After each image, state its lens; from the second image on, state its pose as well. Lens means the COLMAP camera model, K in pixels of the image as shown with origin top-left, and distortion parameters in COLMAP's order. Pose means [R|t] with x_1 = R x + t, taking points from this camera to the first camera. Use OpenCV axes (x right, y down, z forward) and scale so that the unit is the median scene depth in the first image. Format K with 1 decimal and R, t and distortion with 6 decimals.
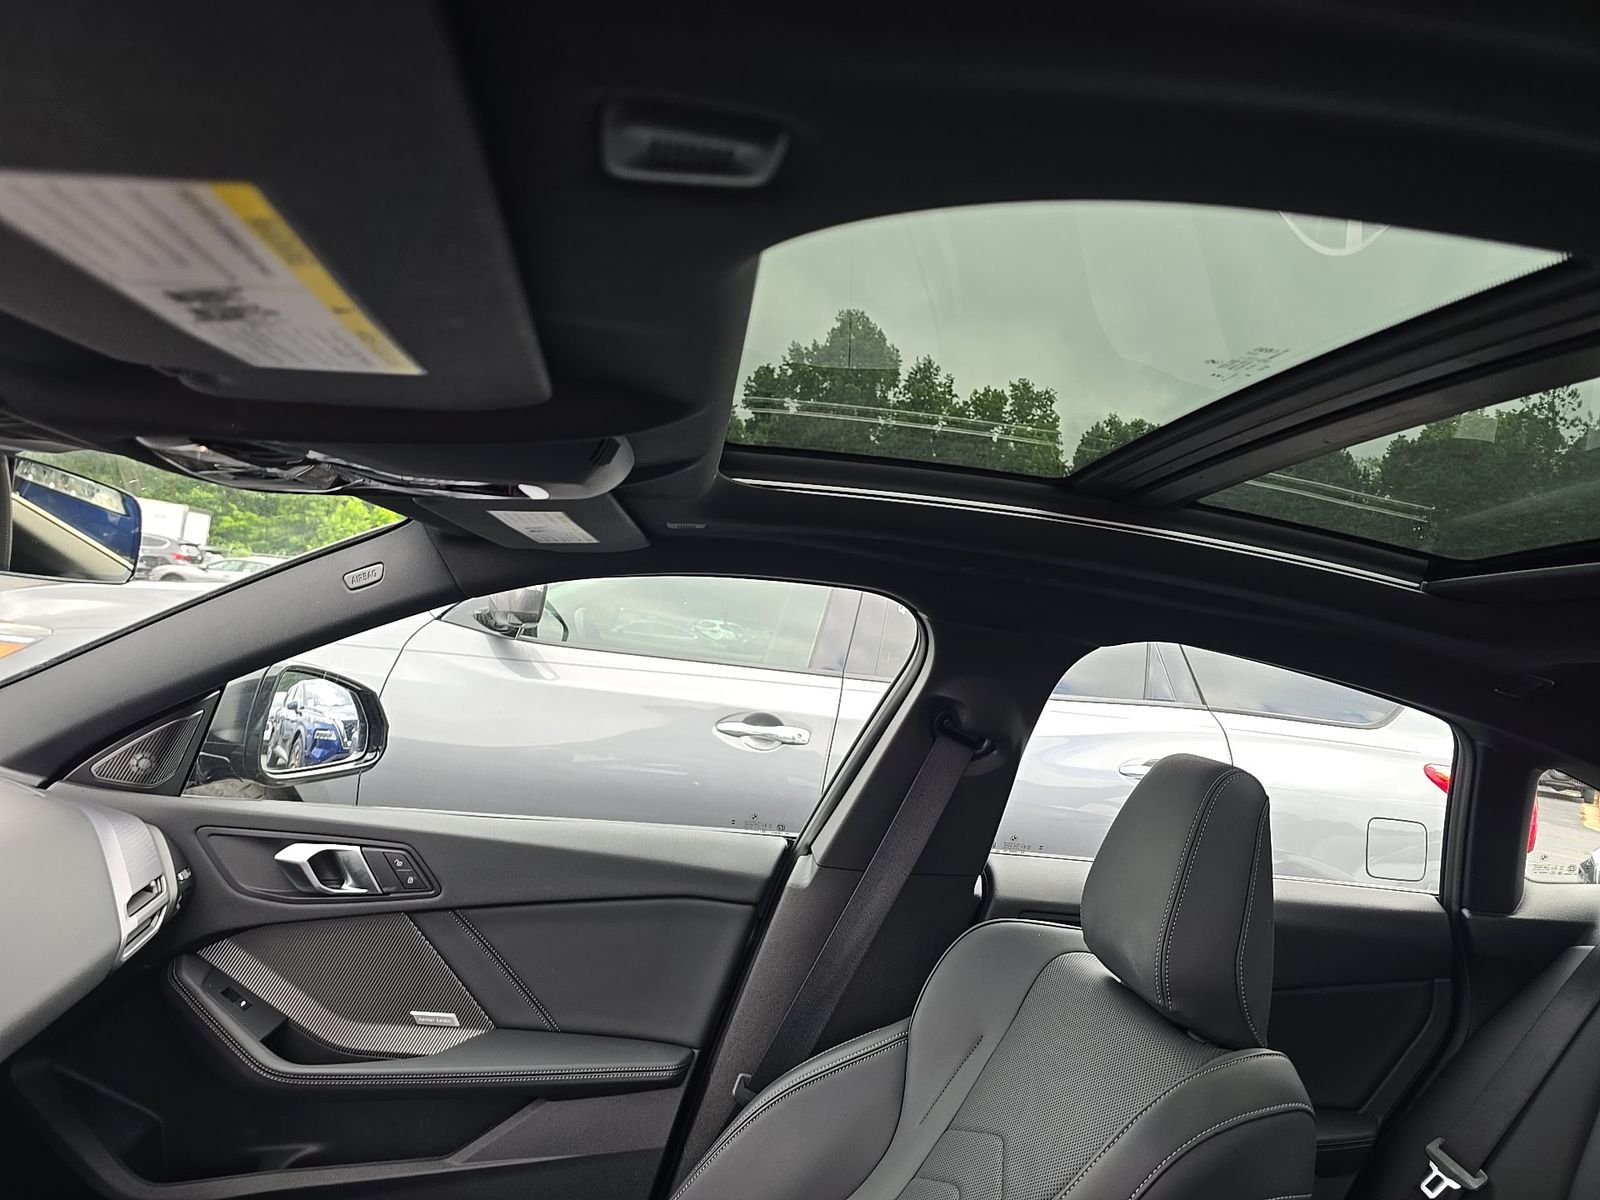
lens RADIAL K [[1154.8, 0, 803.9], [0, 1154.8, 576.0], [0, 0, 1]] dist [0.038156, -0.000287]
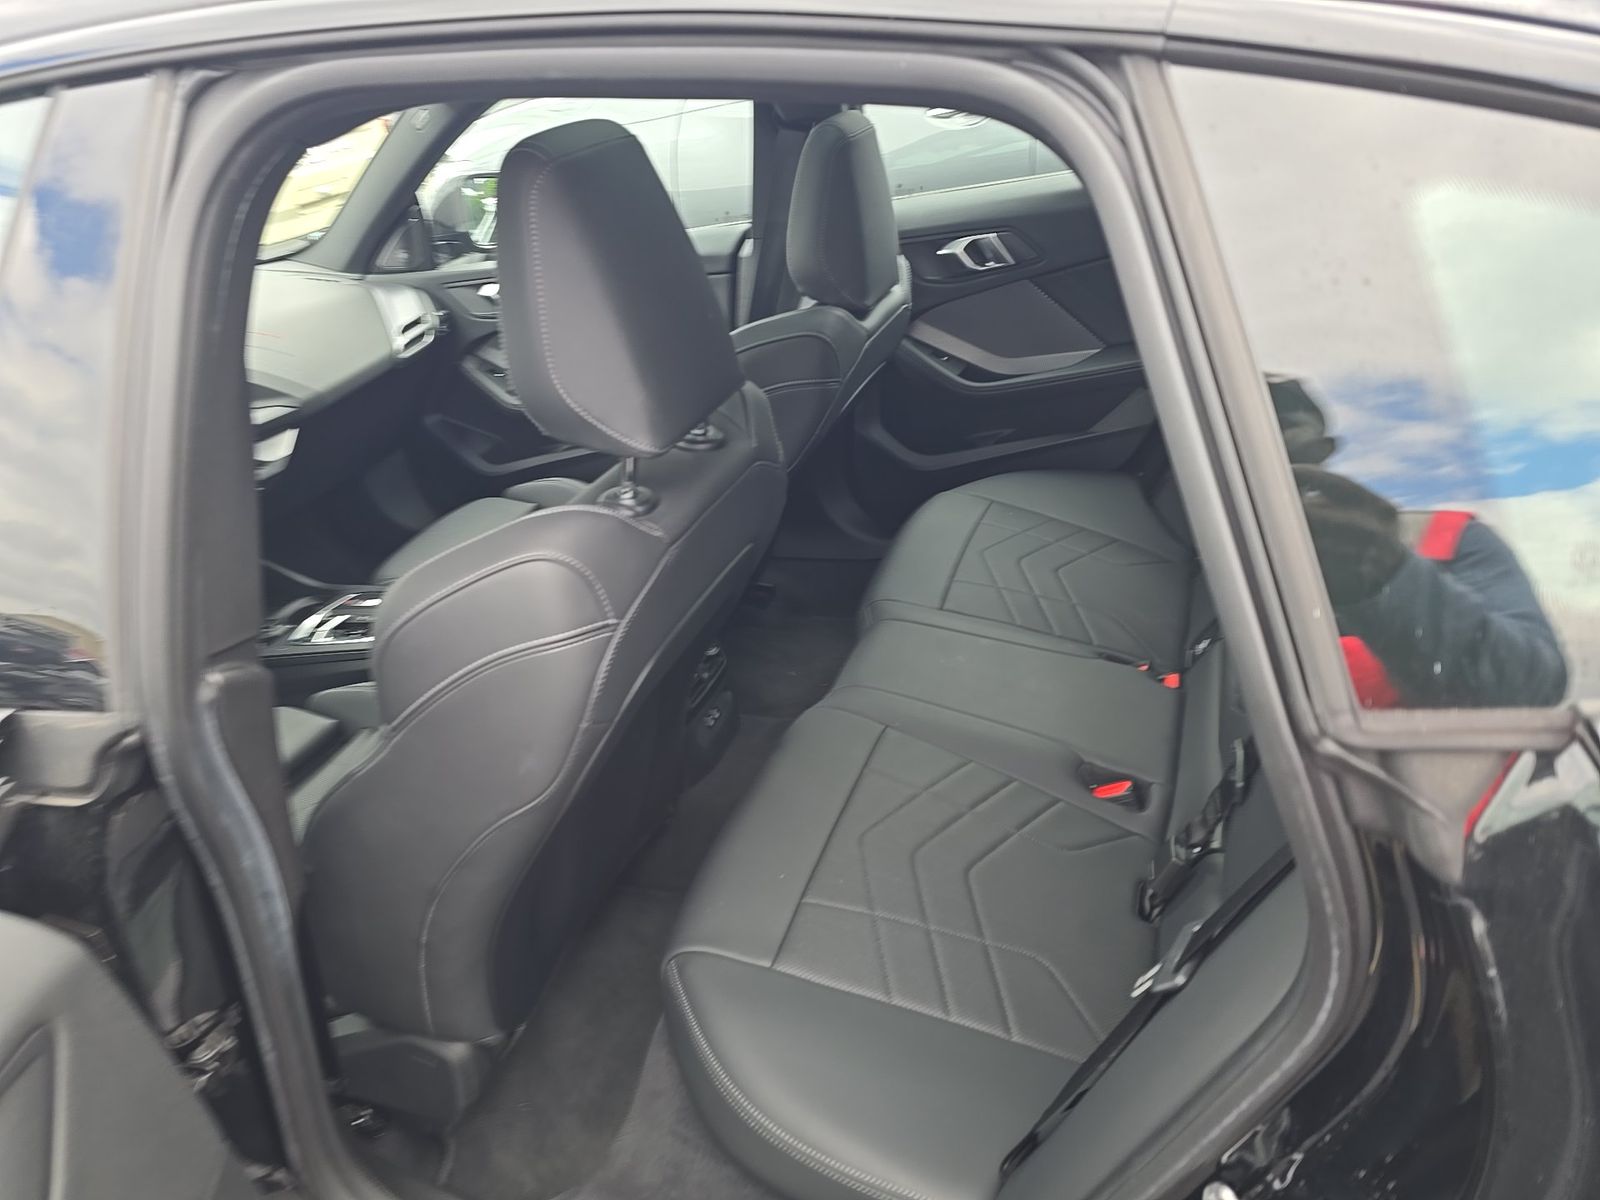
lens RADIAL K [[1154.8, 0, 803.9], [0, 1154.8, 576.0], [0, 0, 1]] dist [0.038156, -0.000287]
pose [[0.836230, -0.031615, -0.547466, 0.861026], [0.307895, 0.853193, 0.421026, 0.015343], [0.453783, -0.520637, 0.723200, -0.258261]]
